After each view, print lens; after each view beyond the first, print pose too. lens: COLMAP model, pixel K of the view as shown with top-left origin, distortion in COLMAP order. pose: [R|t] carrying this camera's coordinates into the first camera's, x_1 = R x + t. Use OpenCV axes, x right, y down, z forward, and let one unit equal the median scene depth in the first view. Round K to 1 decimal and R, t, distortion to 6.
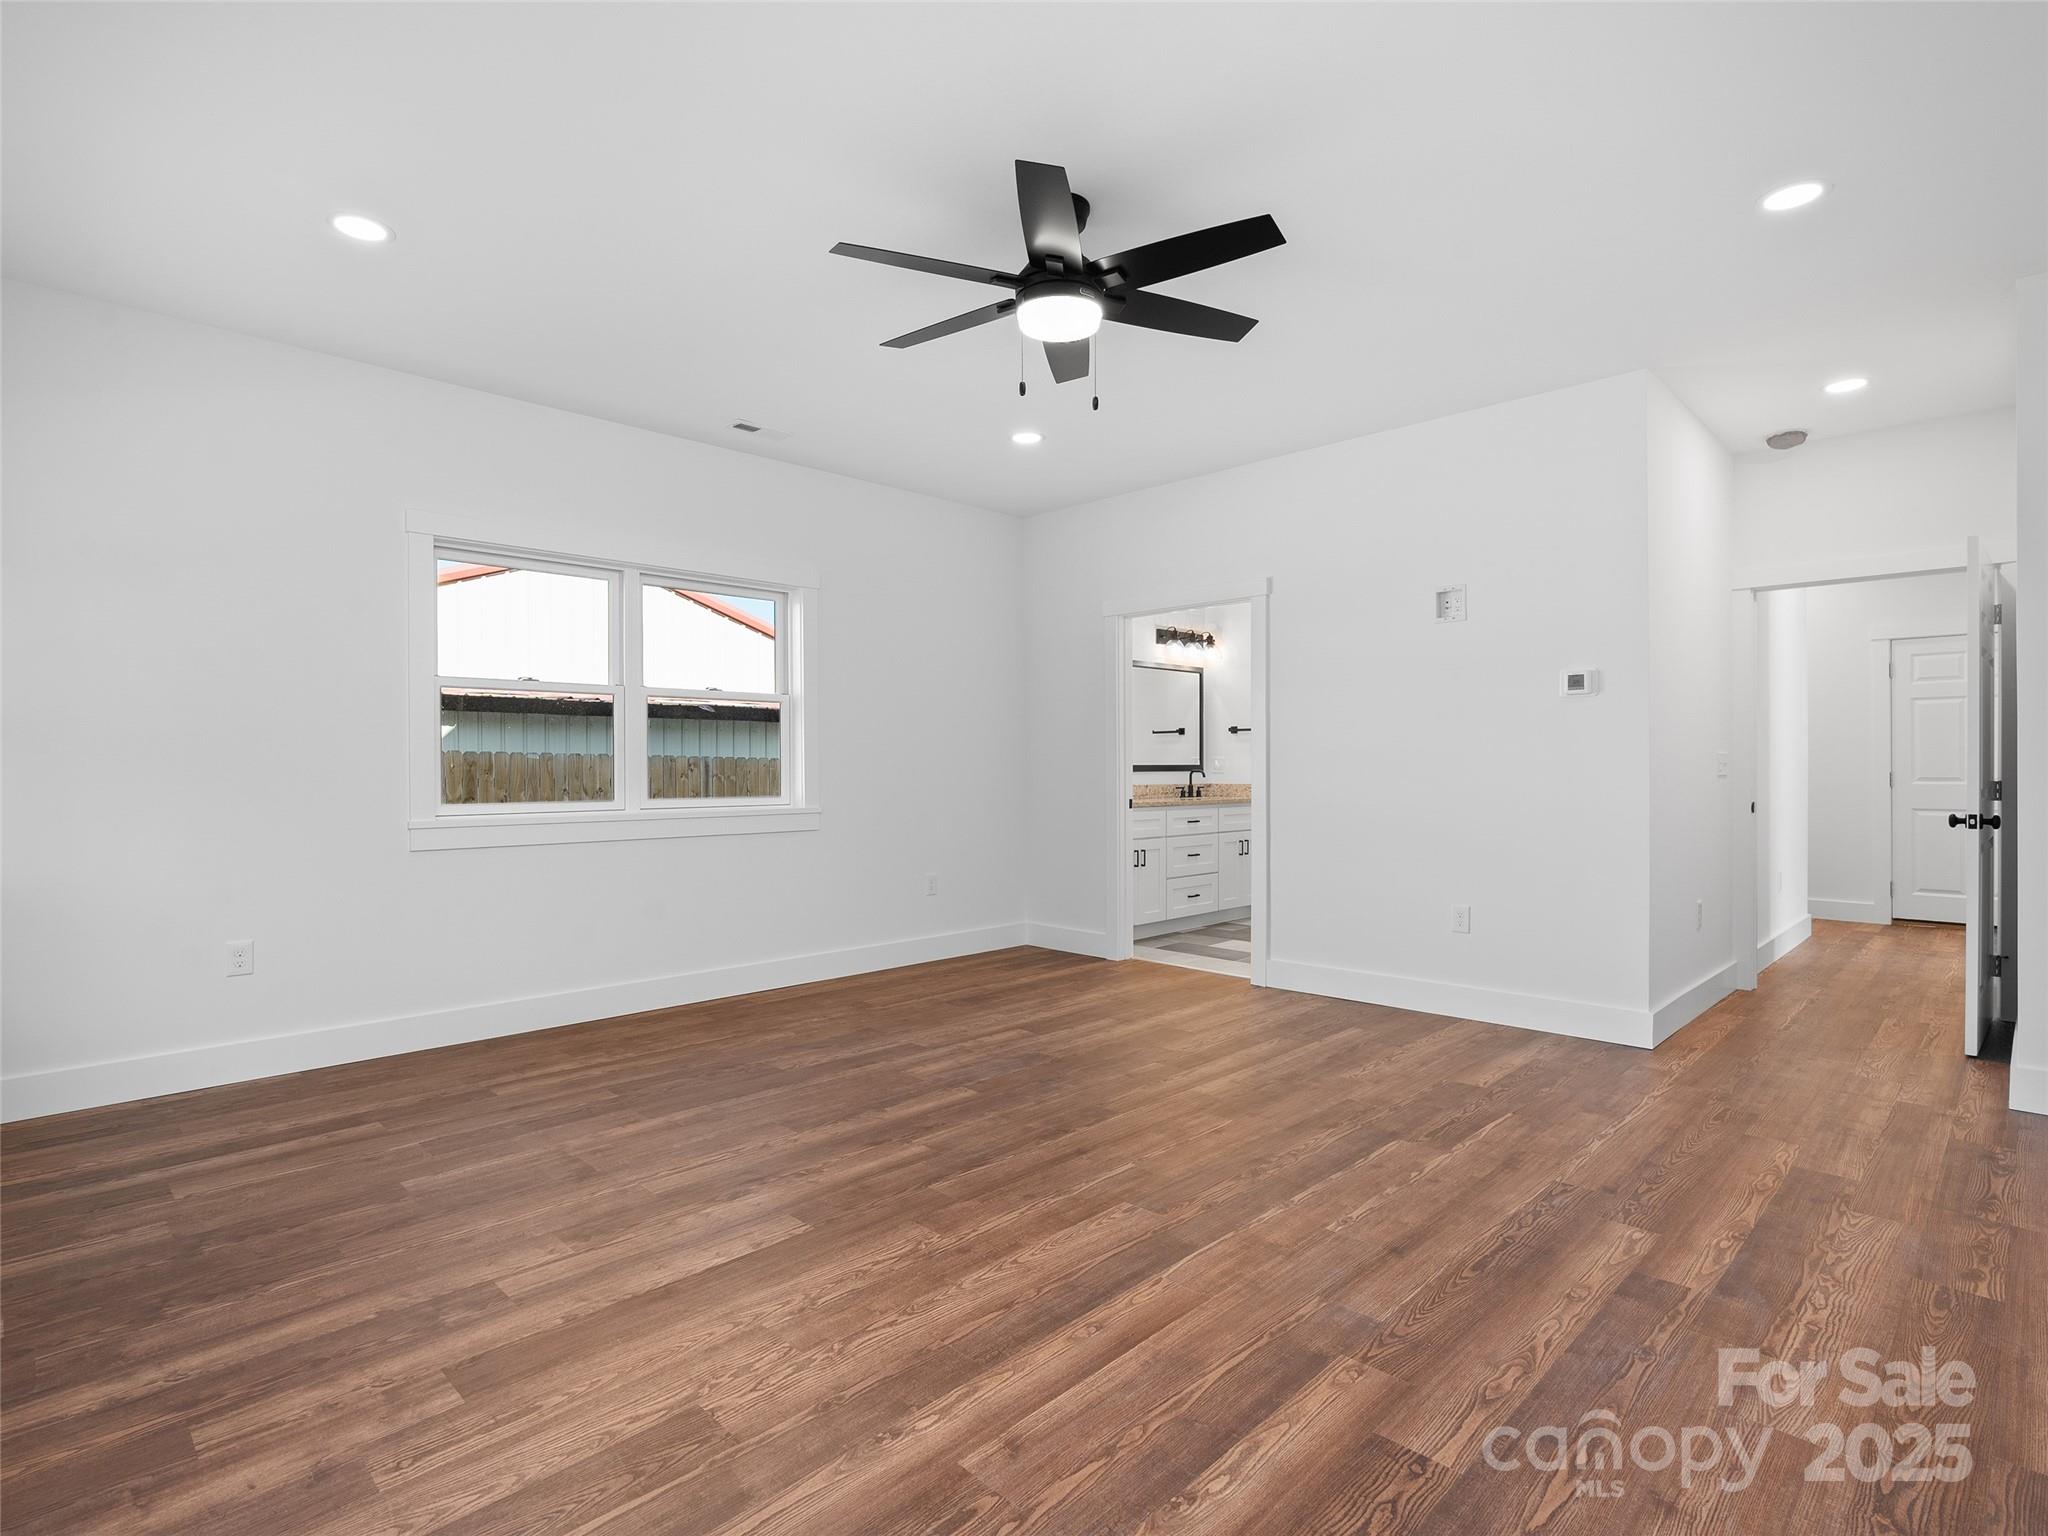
lens RADIAL K [[1036.2, 0, 1033.8], [0, 1036.2, 778.4], [0, 0, 1]] dist [-0.005917, 0.003615]
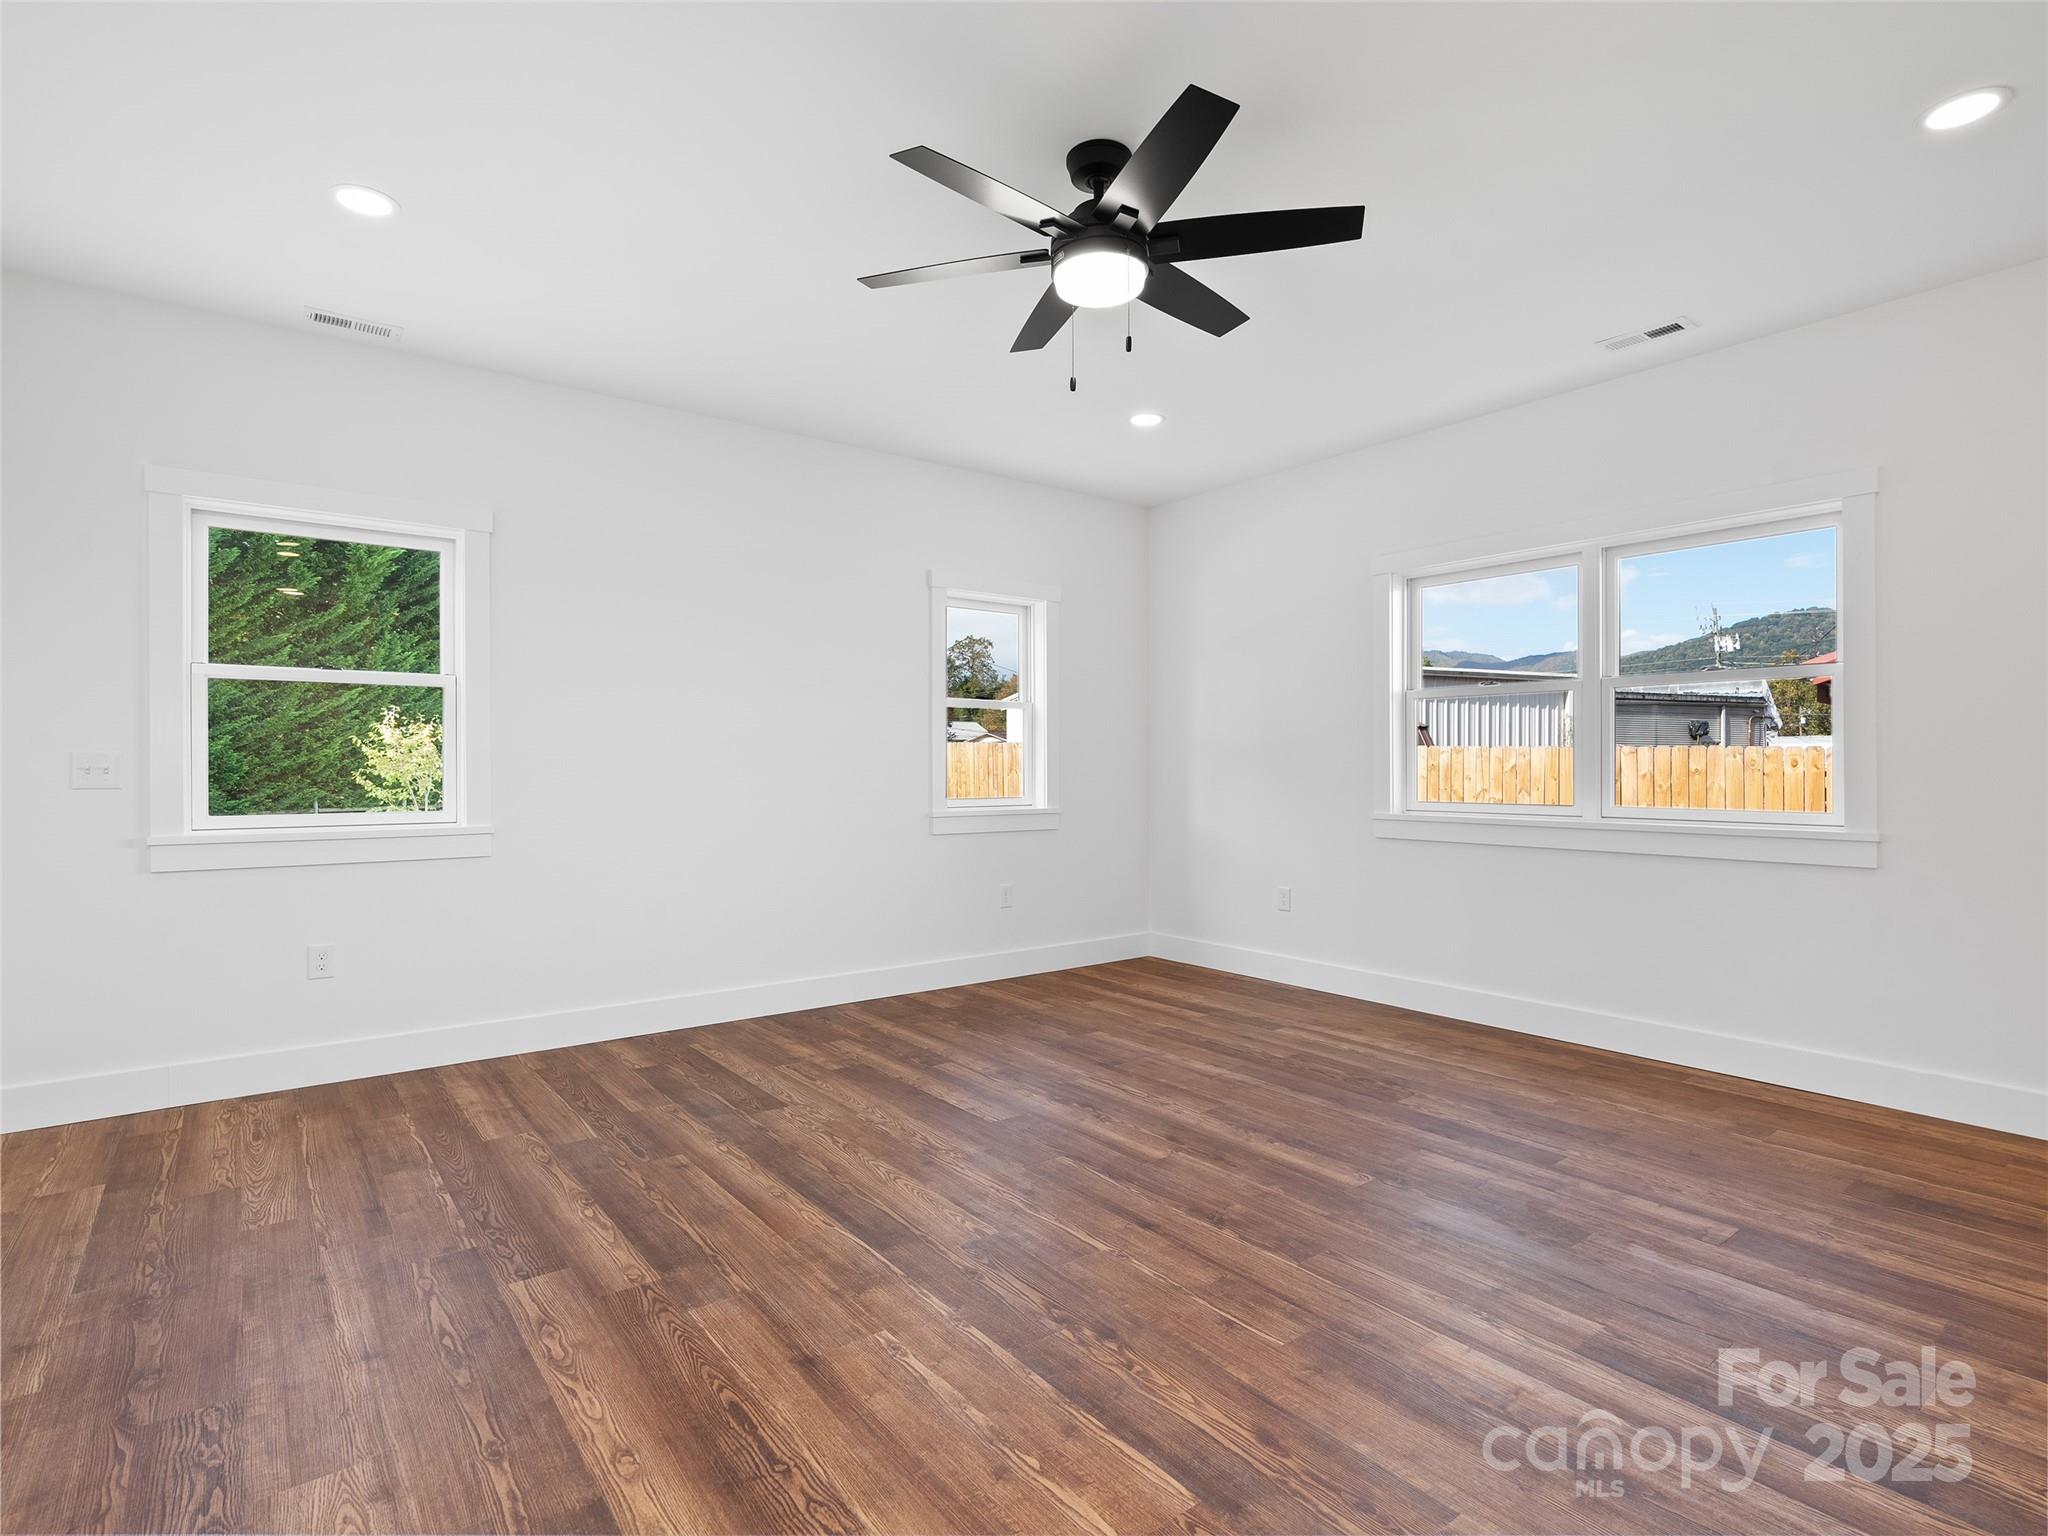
lens RADIAL K [[1036.2, 0, 1031.7], [0, 1036.2, 770.9], [0, 0, 1]] dist [-0.005917, 0.003615]
pose [[-0.139735, 0.004770, -0.990177, 1.083094], [-0.009050, 0.999940, 0.006094, -0.025309], [0.990148, 0.009812, -0.139684, 1.217299]]
